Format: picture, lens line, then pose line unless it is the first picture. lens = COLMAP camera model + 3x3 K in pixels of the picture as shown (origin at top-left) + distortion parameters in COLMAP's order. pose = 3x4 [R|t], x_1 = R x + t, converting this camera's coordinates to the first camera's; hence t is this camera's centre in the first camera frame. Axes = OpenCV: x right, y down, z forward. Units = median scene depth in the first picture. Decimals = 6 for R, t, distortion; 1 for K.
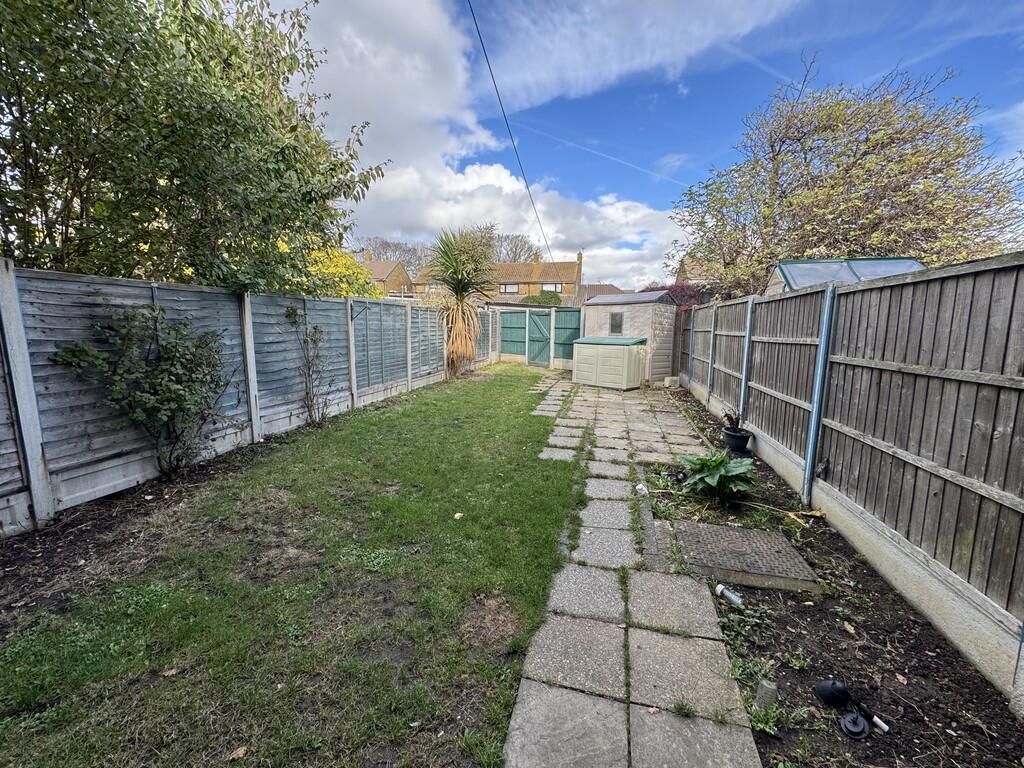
lens RADIAL K [[411.0, 0, 516.7], [0, 411.0, 382.1], [0, 0, 1]] dist [0.000089, 0.000037]
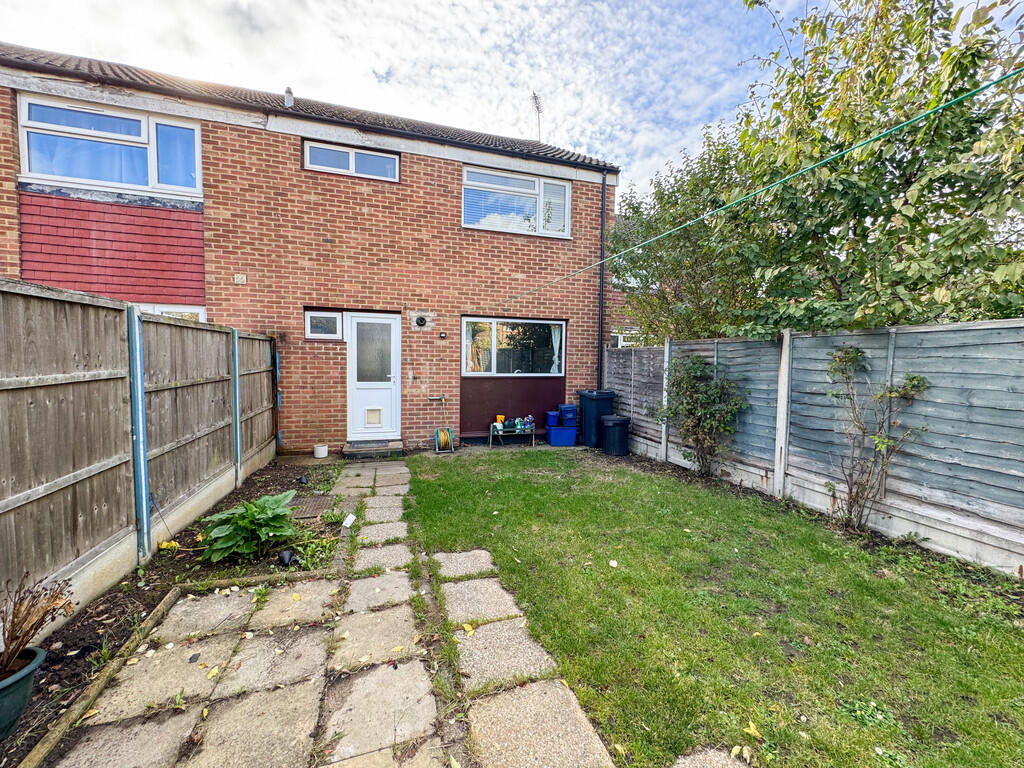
lens RADIAL K [[411.0, 0, 515.5], [0, 411.0, 385.1], [0, 0, 1]] dist [0.000089, 0.000037]
pose [[-0.859544, 0.007046, -0.511013, 0.366463], [-0.094407, 0.980507, 0.172317, -0.220941], [0.502266, 0.196357, -0.842124, 1.557937]]
